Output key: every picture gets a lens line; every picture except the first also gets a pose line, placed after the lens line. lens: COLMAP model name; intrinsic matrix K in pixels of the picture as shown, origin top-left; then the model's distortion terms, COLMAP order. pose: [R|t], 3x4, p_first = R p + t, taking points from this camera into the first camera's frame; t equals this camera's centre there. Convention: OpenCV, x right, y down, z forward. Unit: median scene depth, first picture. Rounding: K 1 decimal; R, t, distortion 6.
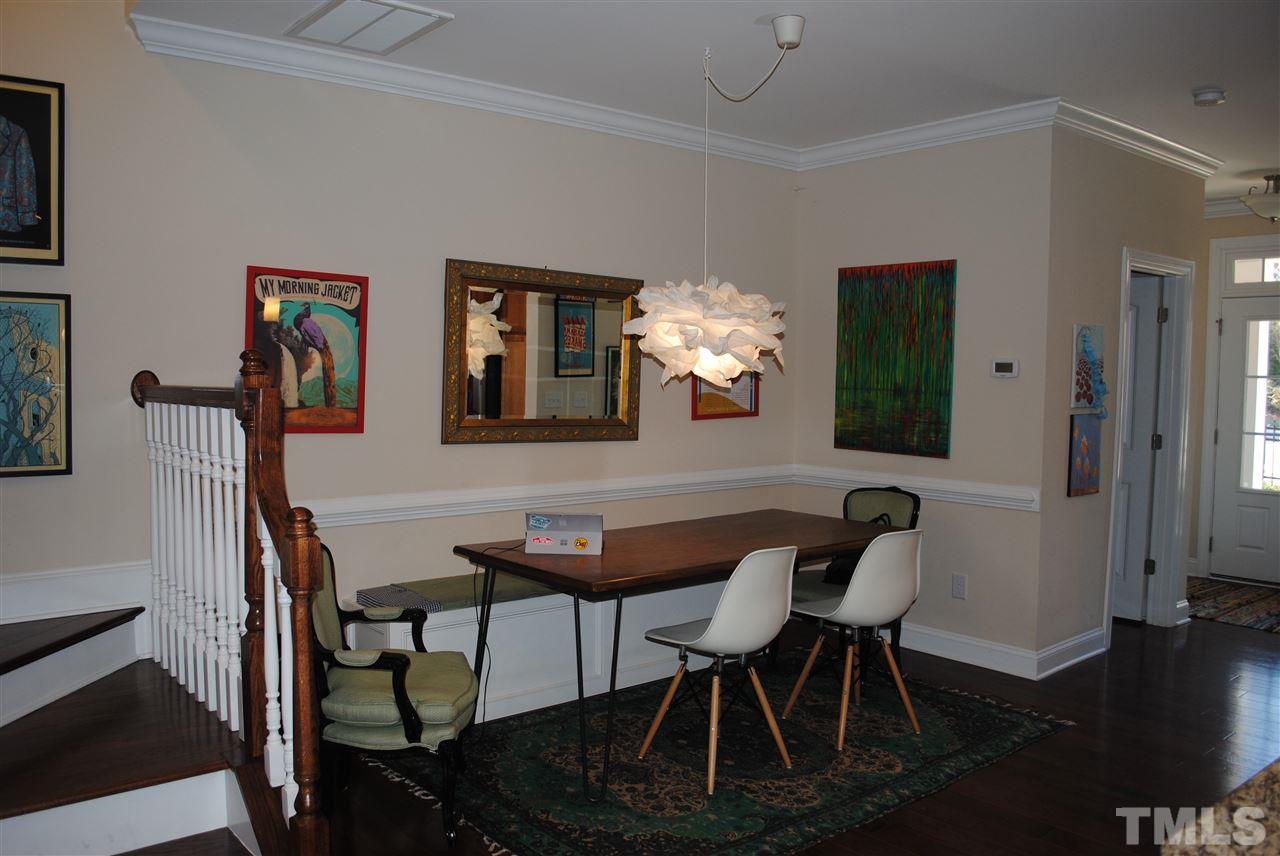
lens RADIAL K [[1010.7, 0, 640.0], [0, 1010.7, 430.6], [0, 0, 1]] dist [-0.075397, 0.002130]
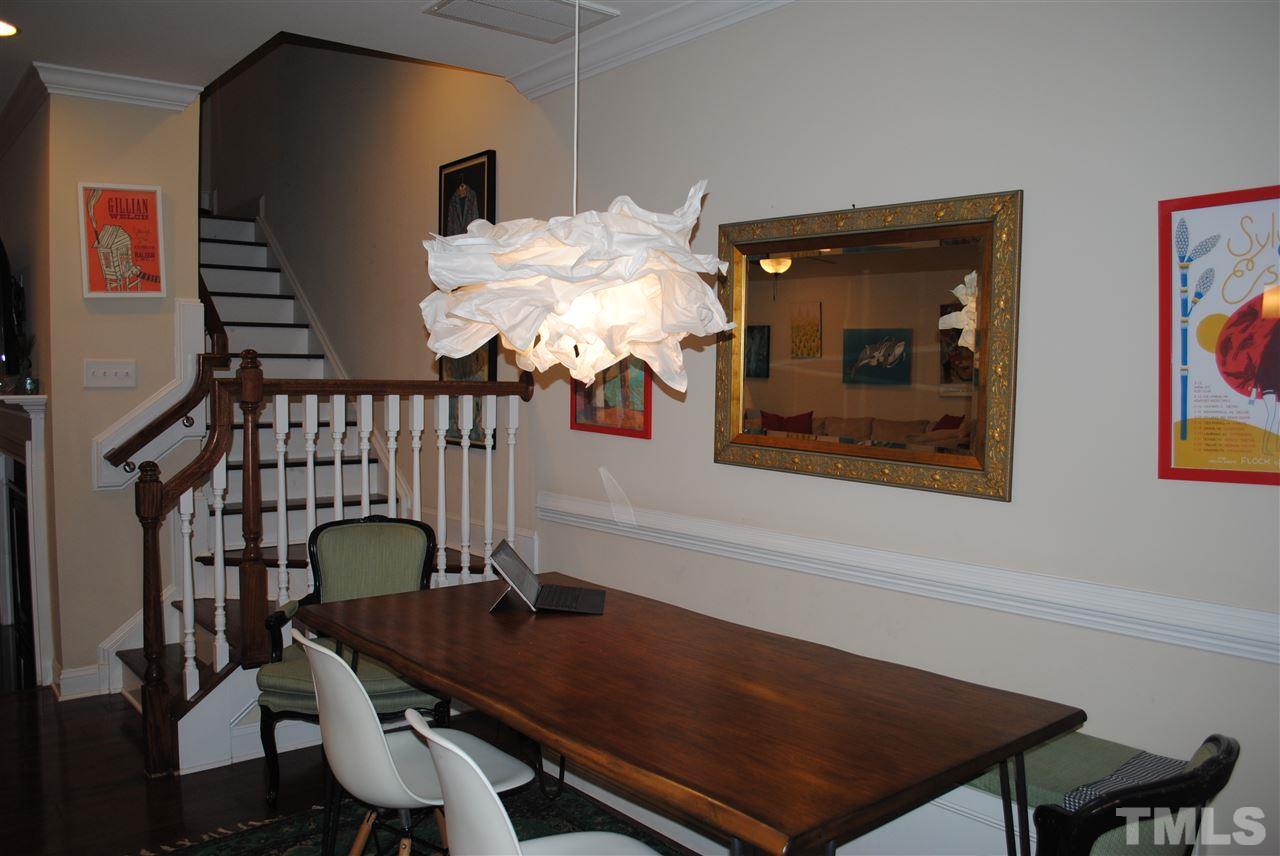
lens RADIAL K [[1010.7, 0, 639.8], [0, 1010.7, 430.3], [0, 0, 1]] dist [-0.075397, 0.002130]
pose [[0.011292, 0.049822, -0.998694, 0.580270], [-0.063591, 0.996772, 0.049007, -0.045743], [0.997912, 0.062955, 0.014424, 0.907238]]
